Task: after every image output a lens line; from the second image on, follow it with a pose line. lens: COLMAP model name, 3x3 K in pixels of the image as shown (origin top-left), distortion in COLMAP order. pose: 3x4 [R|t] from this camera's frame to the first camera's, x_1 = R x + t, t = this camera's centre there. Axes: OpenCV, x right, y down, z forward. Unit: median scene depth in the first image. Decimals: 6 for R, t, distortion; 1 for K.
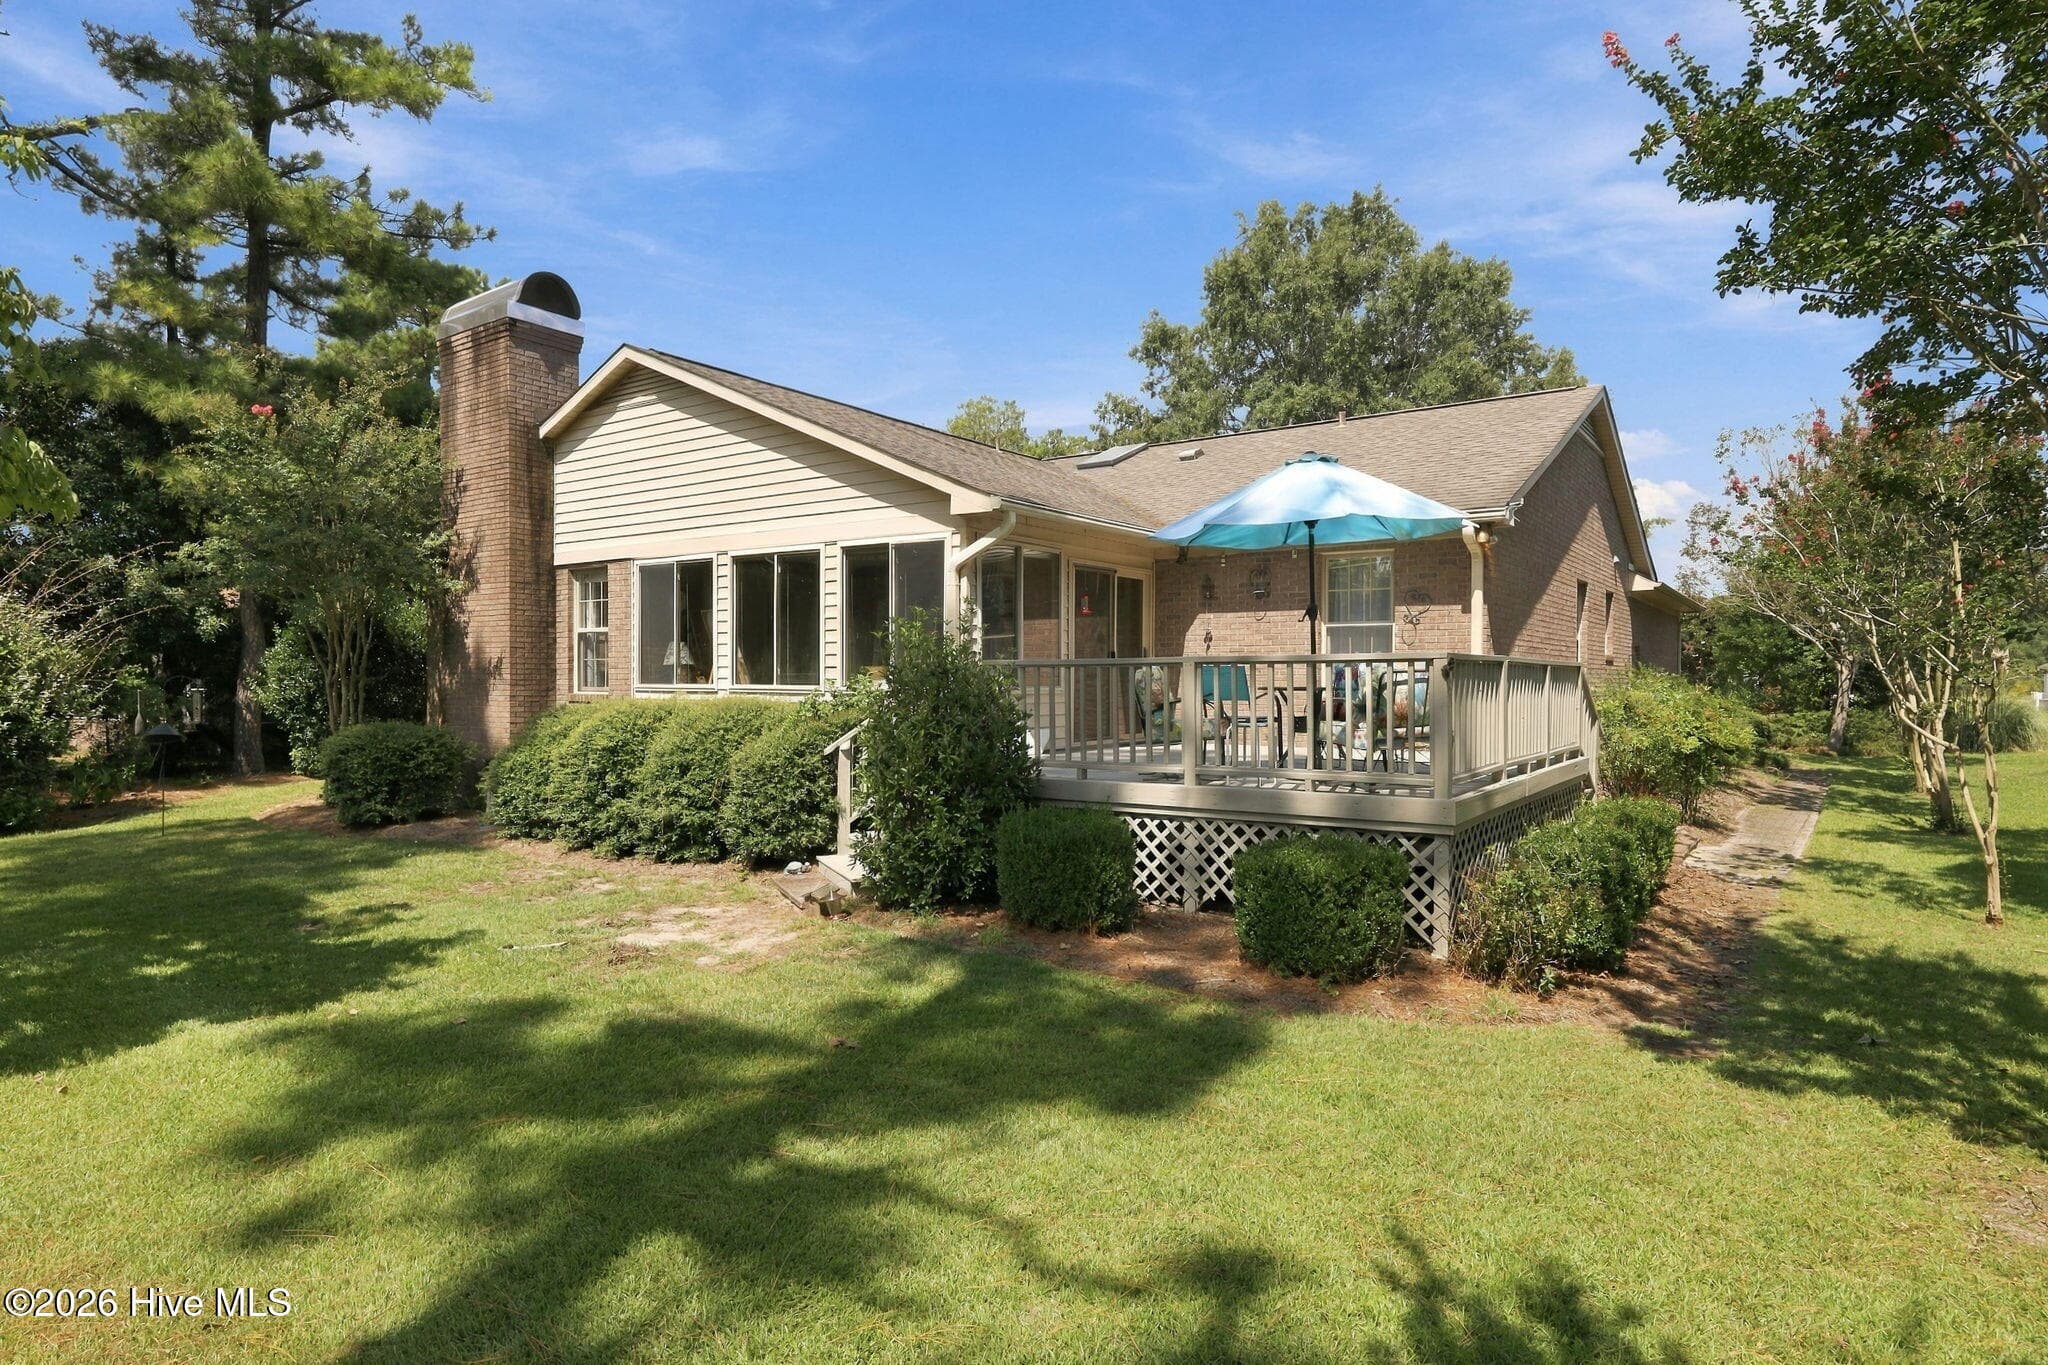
lens RADIAL K [[1141.0, 0, 1031.3], [0, 1141.0, 689.4], [0, 0, 1]] dist [-0.003126, -0.000261]
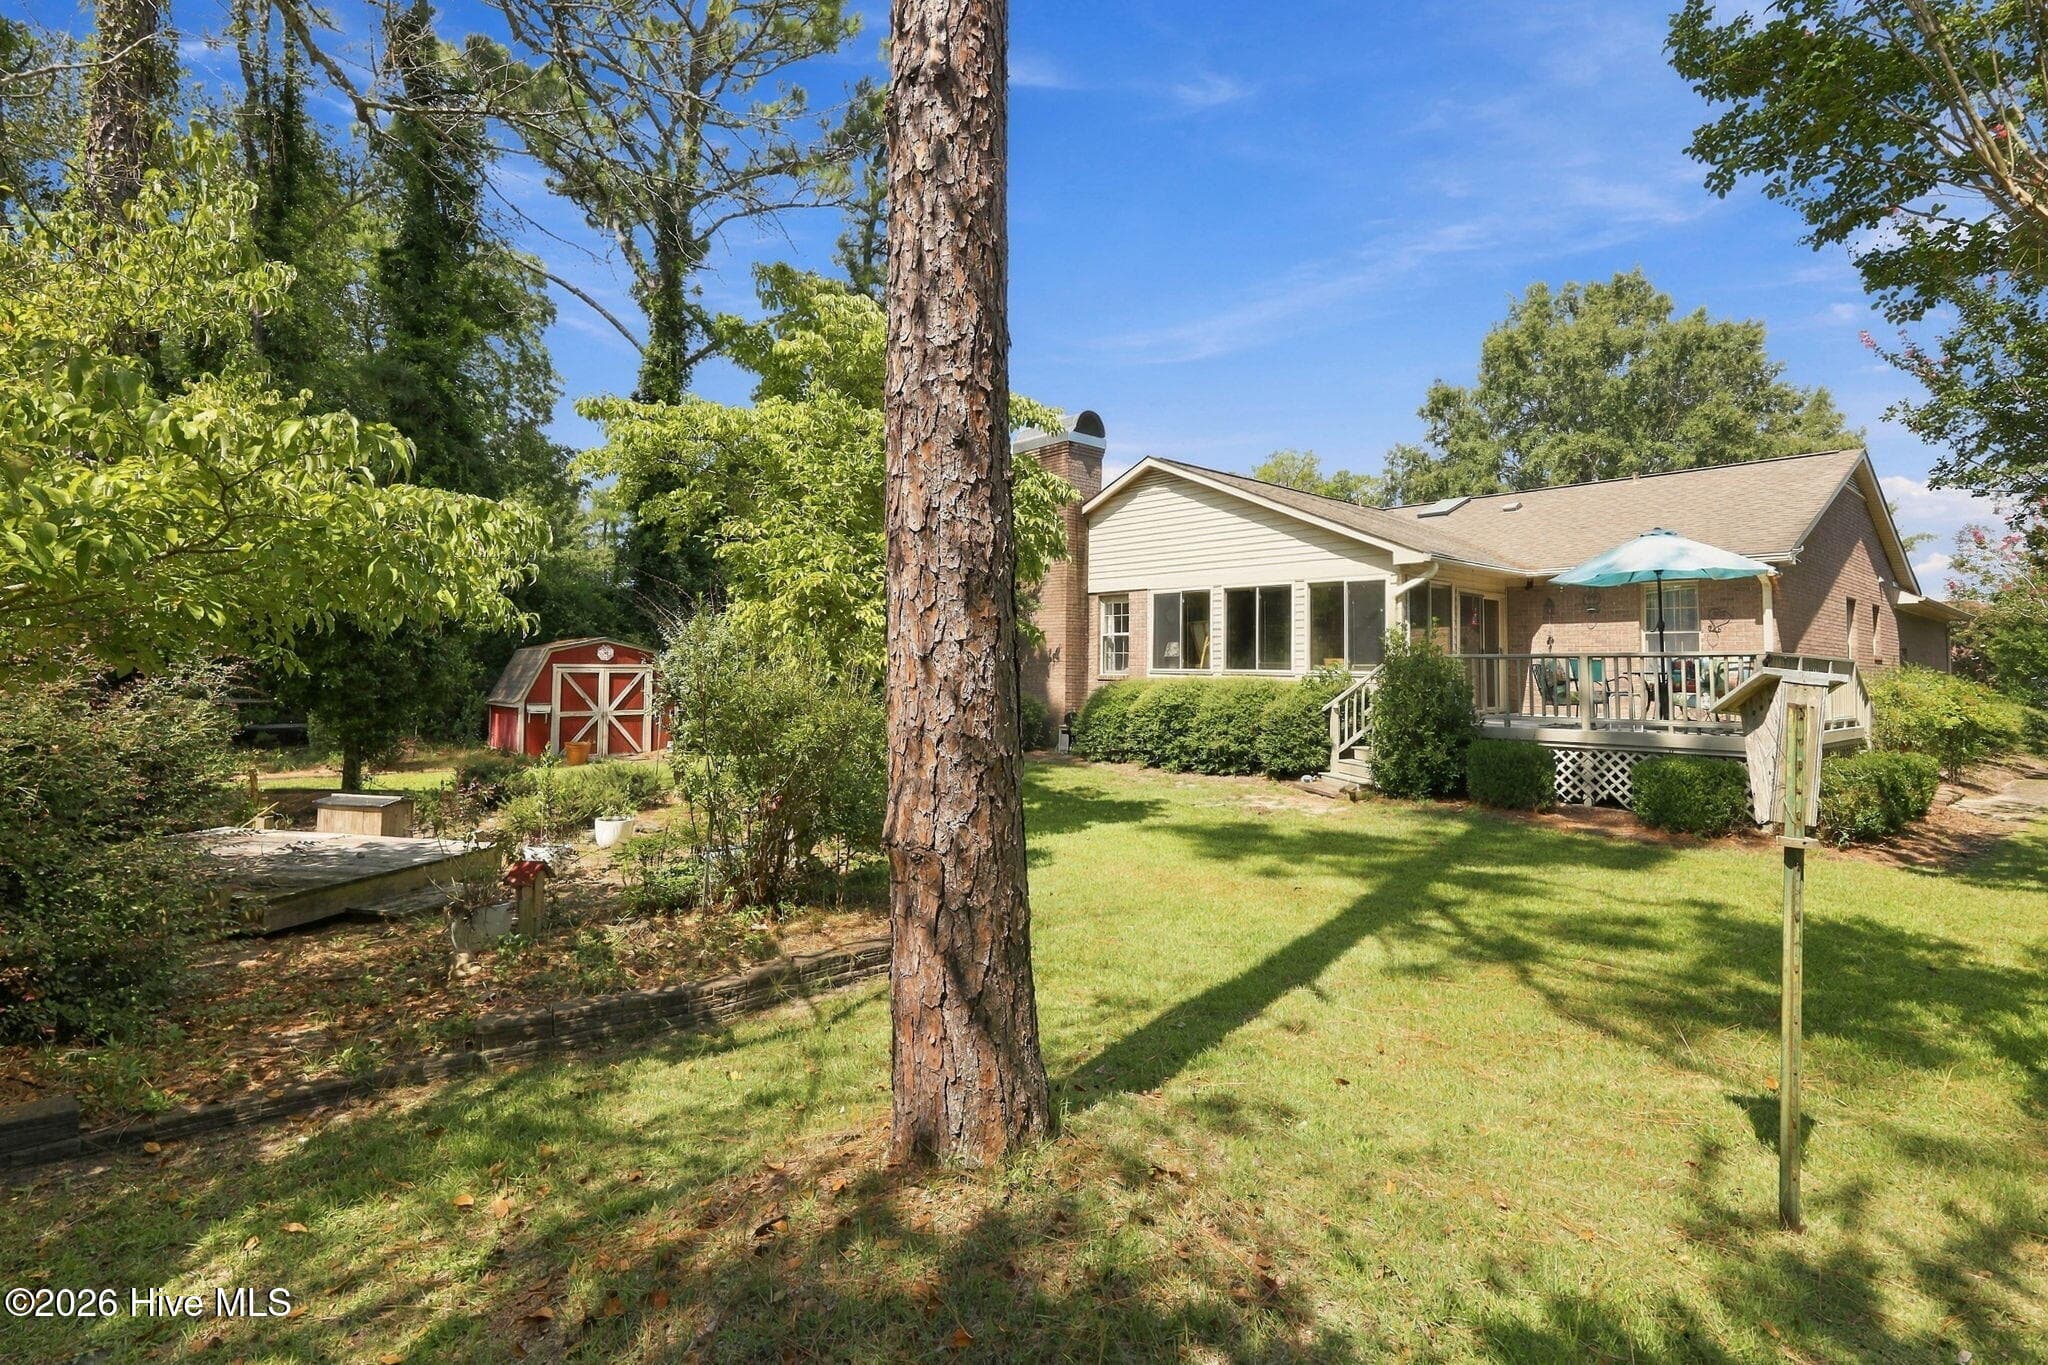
lens RADIAL K [[988.6, 0, 1025.2], [0, 988.6, 616.5], [0, 0, 1]] dist [-0.001775, 0.000195]
pose [[0.970728, -0.001098, -0.240180, -0.202647], [-0.014970, 0.997769, -0.065063, 0.015952], [0.239715, 0.066754, 0.968546, -0.397801]]
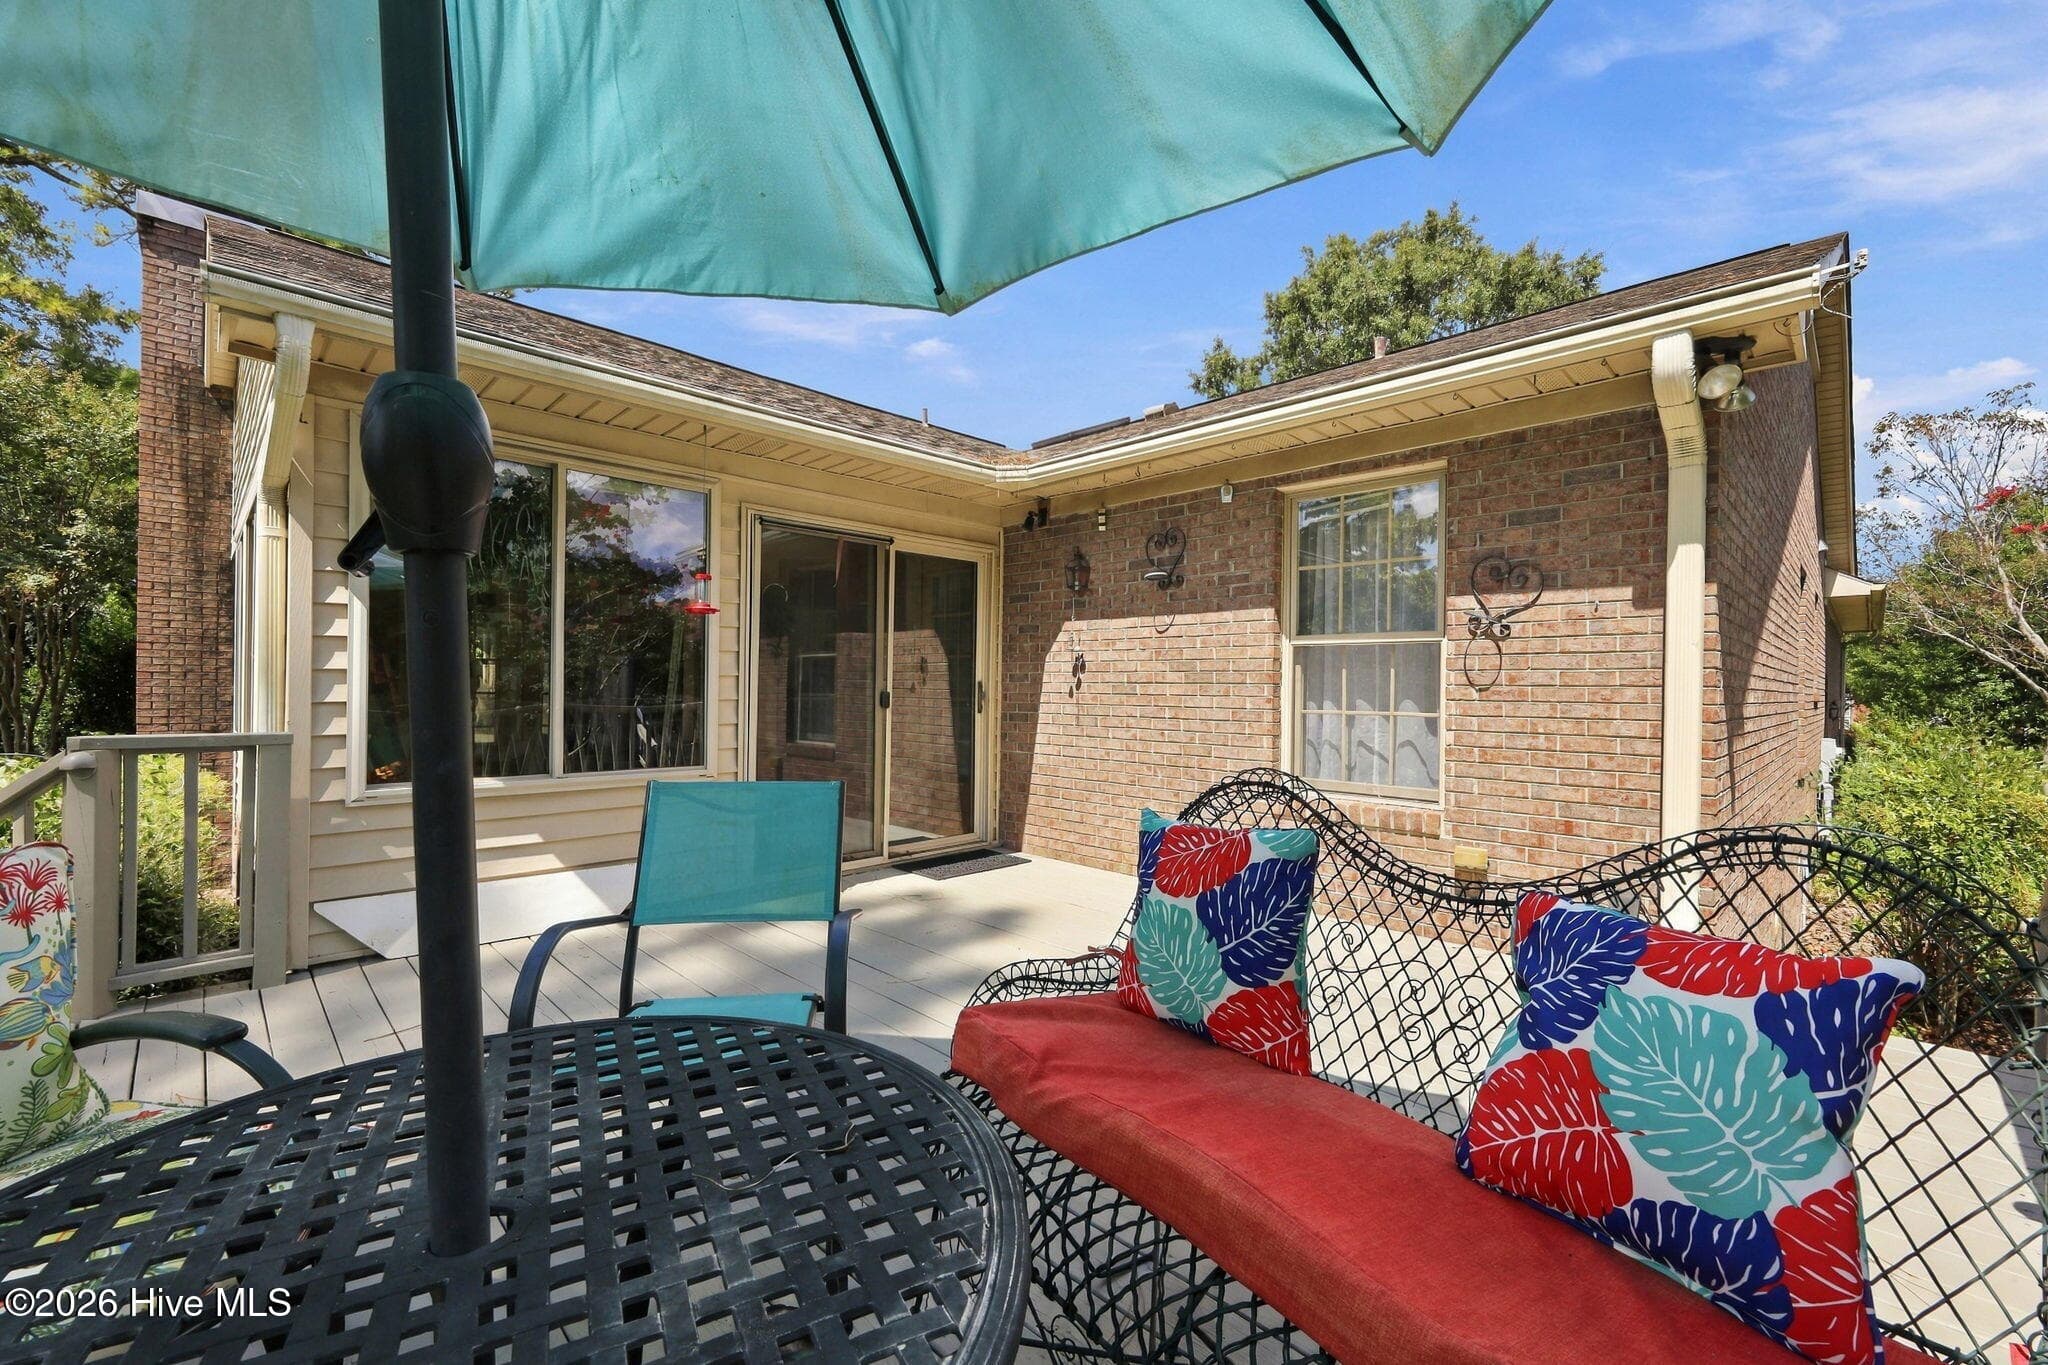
lens RADIAL K [[830.5, 0, 1024.0], [0, 830.5, 682.5], [0, 0, 1]] dist [0.001493, -0.000092]
pose [[0.982552, 0.010920, -0.185665, 0.218710], [-0.013886, 0.999796, -0.014682, -0.033802], [0.185467, 0.017004, 0.982503, 0.657485]]
